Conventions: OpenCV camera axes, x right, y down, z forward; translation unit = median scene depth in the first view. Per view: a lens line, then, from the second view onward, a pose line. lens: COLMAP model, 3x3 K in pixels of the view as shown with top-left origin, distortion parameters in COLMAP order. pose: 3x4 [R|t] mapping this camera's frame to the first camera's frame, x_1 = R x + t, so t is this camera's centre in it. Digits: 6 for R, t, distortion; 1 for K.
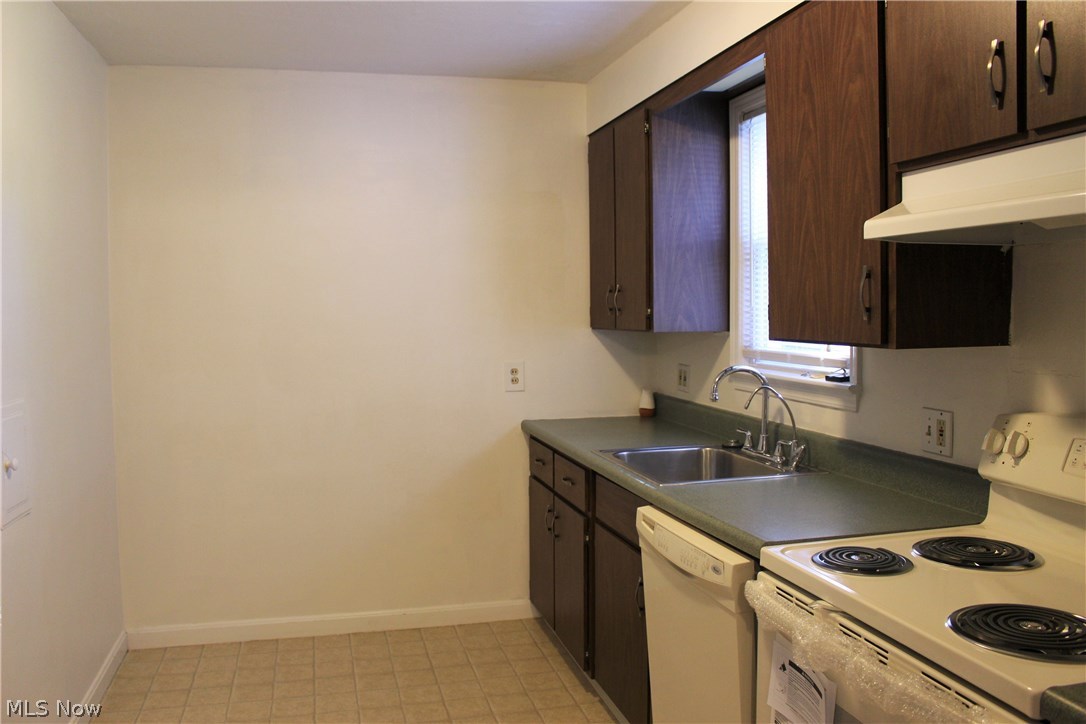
lens RADIAL K [[898.5, 0, 543.0], [0, 898.5, 362.0], [0, 0, 1]] dist [-0.143874, 0.095085]
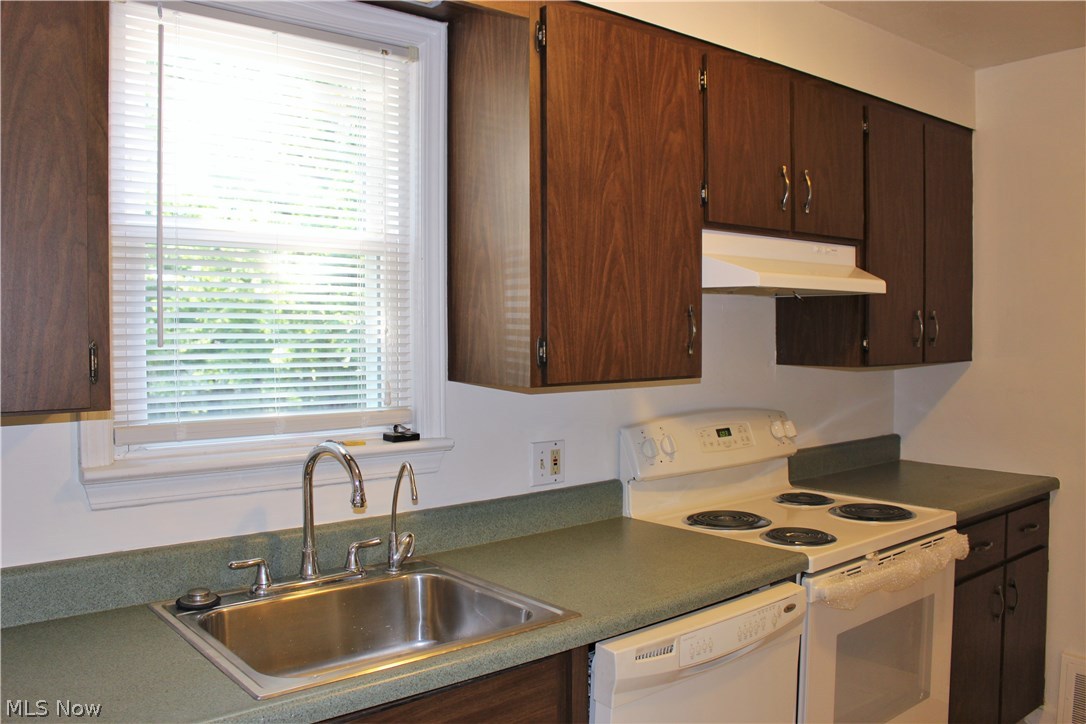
lens RADIAL K [[898.5, 0, 543.0], [0, 898.5, 362.0], [0, 0, 1]] dist [-0.143874, 0.095085]
pose [[-0.422487, -0.020388, 0.906140, -0.524359], [0.062974, 0.996671, 0.051787, -0.097916], [-0.904179, 0.078943, -0.419796, 1.497750]]
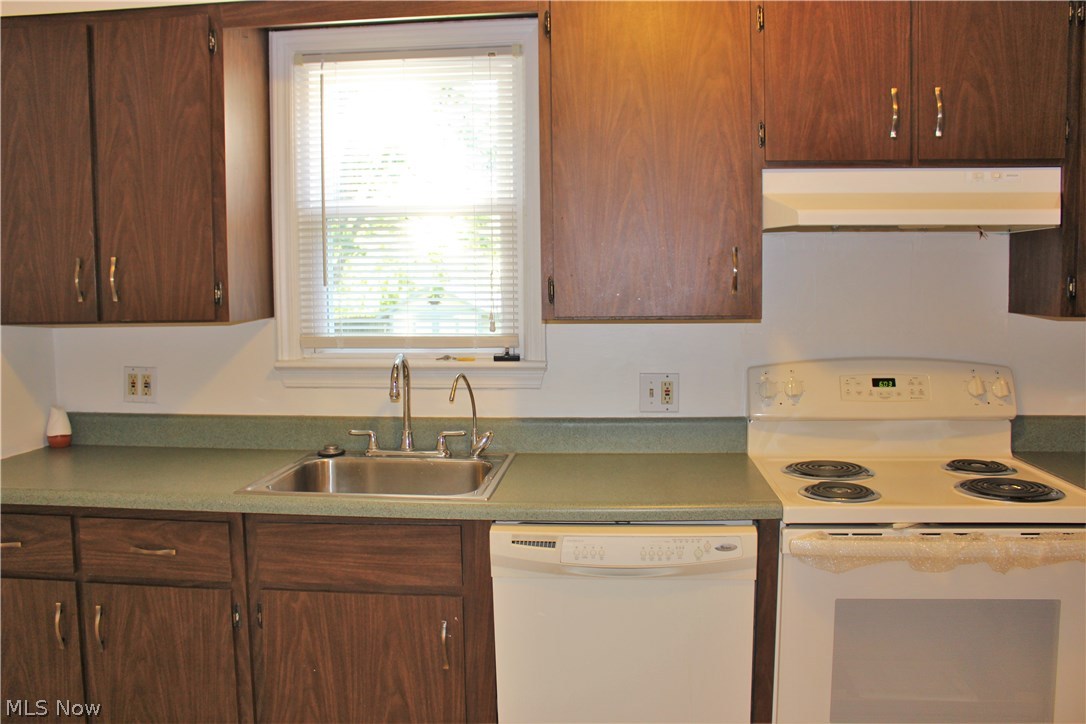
lens RADIAL K [[898.5, 0, 543.0], [0, 898.5, 362.0], [0, 0, 1]] dist [-0.143874, 0.095085]
pose [[0.341581, -0.075851, 0.936786, -0.724034], [0.063029, 0.996343, 0.057691, -0.038850], [-0.937736, 0.039339, 0.345113, 0.766521]]
